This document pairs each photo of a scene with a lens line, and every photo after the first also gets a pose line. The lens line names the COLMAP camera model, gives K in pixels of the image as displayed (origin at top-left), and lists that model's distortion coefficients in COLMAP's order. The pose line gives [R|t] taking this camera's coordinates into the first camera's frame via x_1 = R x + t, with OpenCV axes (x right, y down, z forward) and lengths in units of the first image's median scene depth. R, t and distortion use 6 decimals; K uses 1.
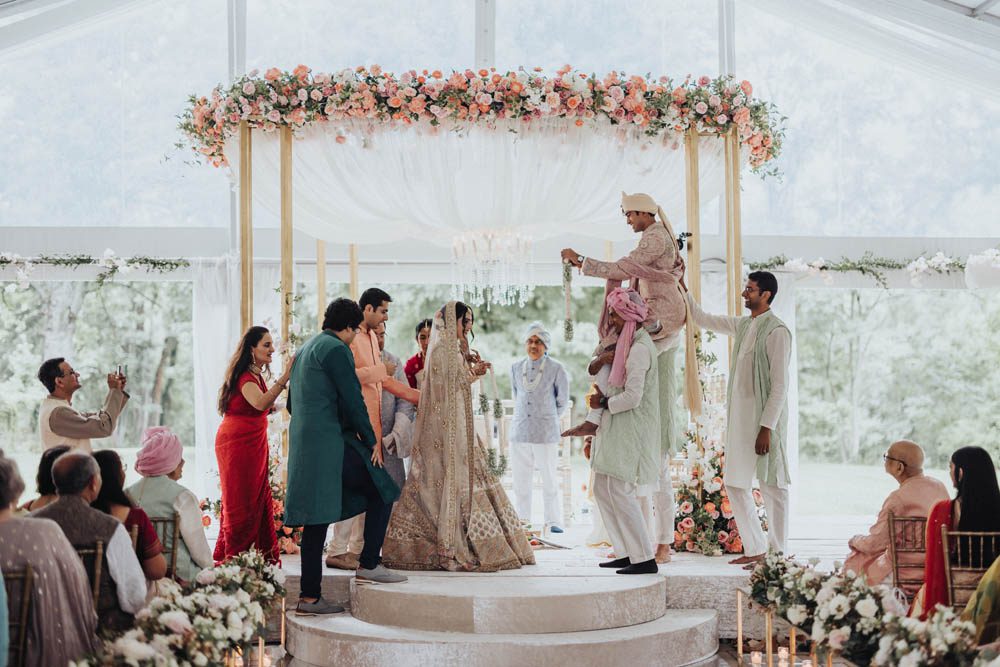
lens RADIAL K [[1380.1, 0, 500.0], [0, 1380.1, 333.5], [0, 0, 1]] dist [-0.024712, 0.025607]
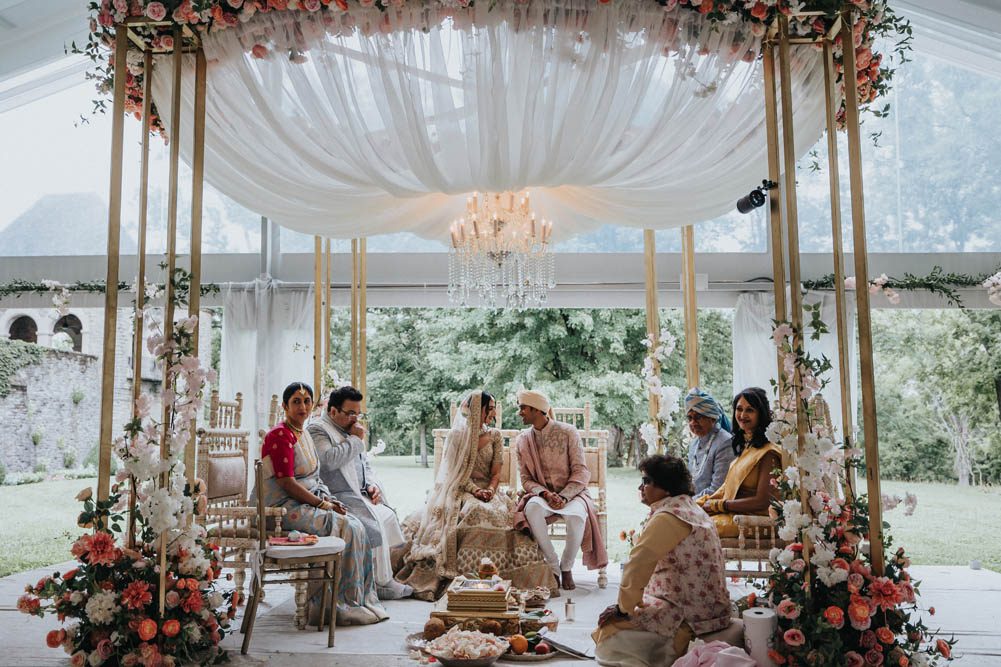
lens RADIAL K [[794.1, 0, 500.5], [0, 794.1, 333.5], [0, 0, 1]] dist [-0.004415, 0.000358]
pose [[0.995017, -0.006884, -0.099471, 0.040503], [-0.000080, 0.997558, -0.069842, 0.026894], [0.099709, 0.069502, 0.992586, 0.576745]]
